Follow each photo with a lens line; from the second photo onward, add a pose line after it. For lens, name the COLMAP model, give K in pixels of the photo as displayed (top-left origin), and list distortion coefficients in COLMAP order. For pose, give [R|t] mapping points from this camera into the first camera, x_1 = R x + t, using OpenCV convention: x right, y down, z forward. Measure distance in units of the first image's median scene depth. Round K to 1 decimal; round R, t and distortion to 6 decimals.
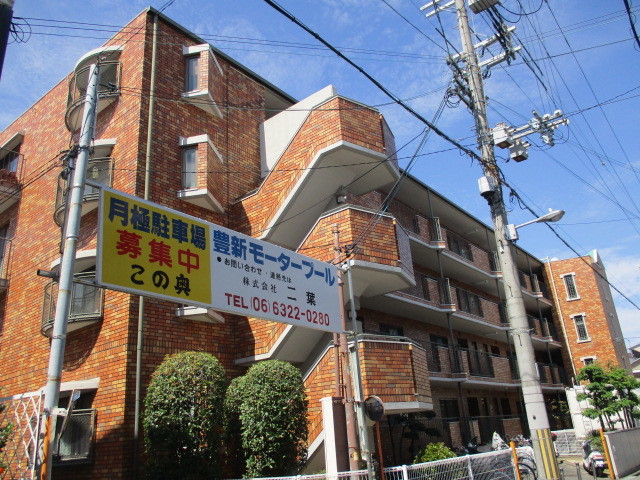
lens RADIAL K [[525.3, 0, 295.6], [0, 525.3, 239.6], [0, 0, 1]] dist [-0.017929, 0.005787]
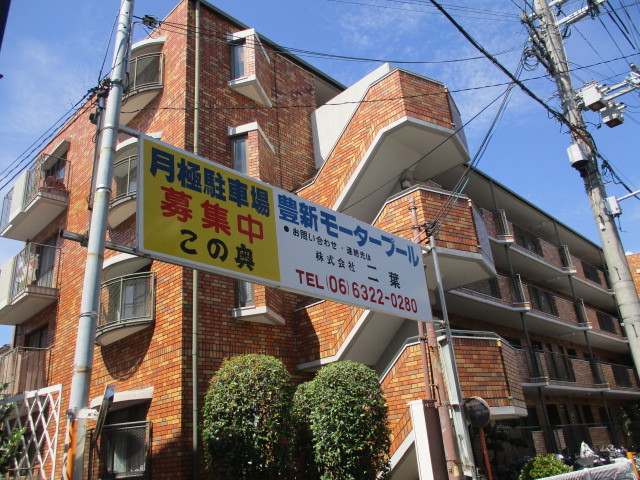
lens RADIAL K [[525.3, 0, 295.6], [0, 525.3, 239.6], [0, 0, 1]] dist [-0.017929, 0.005787]
pose [[0.994757, -0.047527, -0.090557, -0.032167], [0.045416, 0.998650, -0.025229, 0.041396], [0.091634, 0.020984, 0.995572, 0.105184]]
